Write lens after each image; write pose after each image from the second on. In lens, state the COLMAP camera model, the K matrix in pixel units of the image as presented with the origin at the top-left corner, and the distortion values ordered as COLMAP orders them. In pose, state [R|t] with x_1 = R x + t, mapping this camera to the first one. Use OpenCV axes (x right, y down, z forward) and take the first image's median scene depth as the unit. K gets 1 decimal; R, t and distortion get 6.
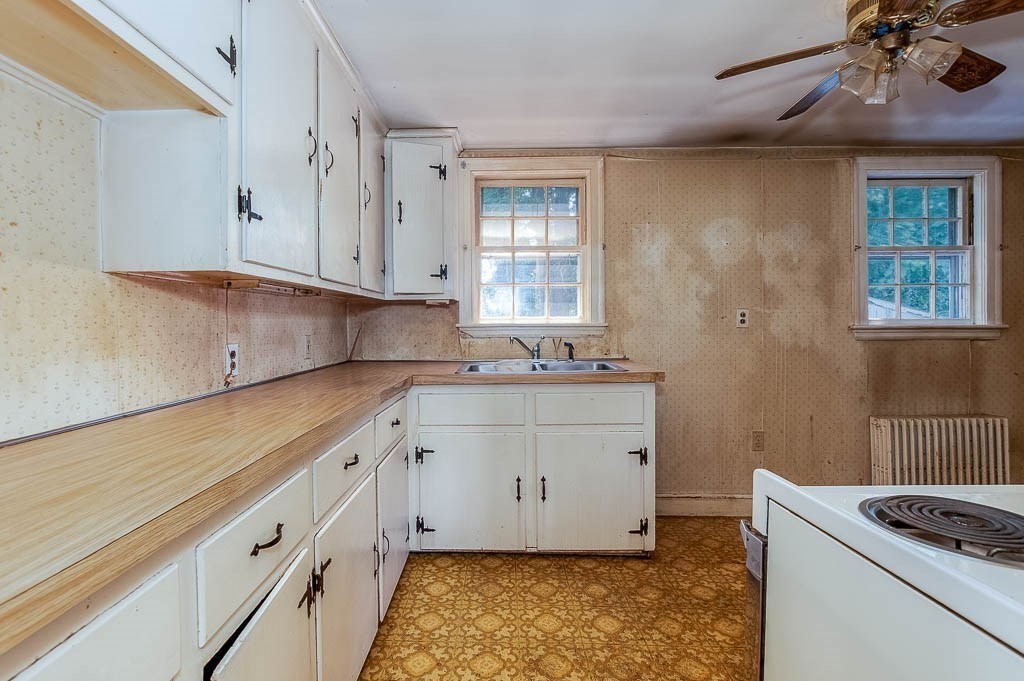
lens RADIAL K [[464.5, 0, 510.8], [0, 464.5, 329.8], [0, 0, 1]] dist [-0.018035, -0.000093]
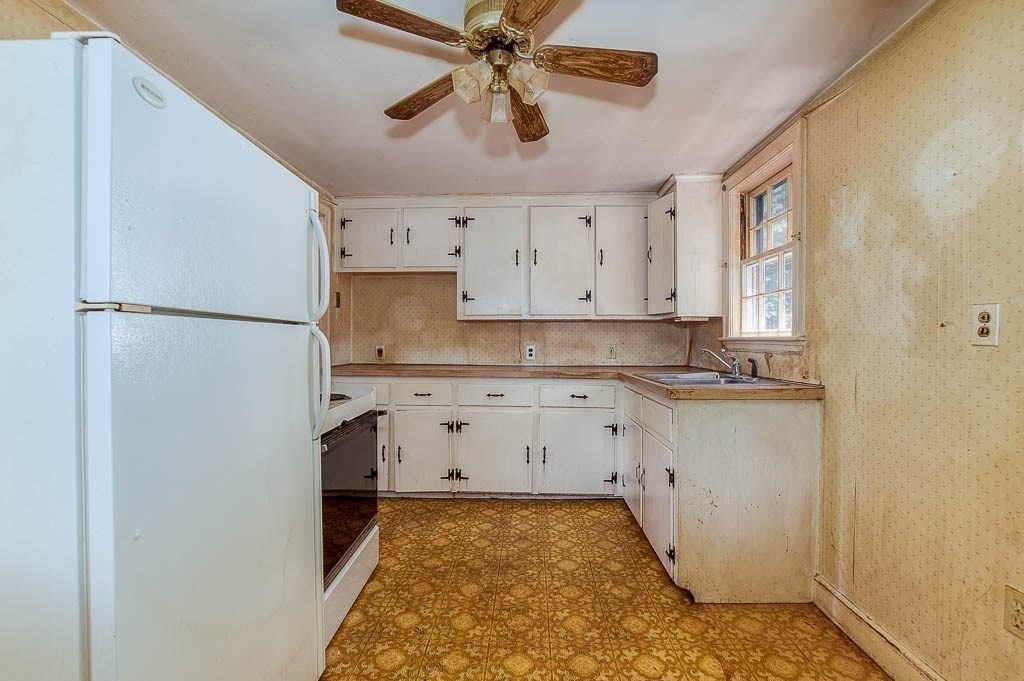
lens RADIAL K [[451.1, 0, 512.0], [0, 451.1, 340.5], [0, 0, 1]] dist [-0.016280, -0.000092]
pose [[-0.011468, 0.006024, -0.999916, 1.083675], [-0.016673, 0.999842, 0.006215, -0.004843], [0.999795, 0.016743, -0.011366, 0.615007]]
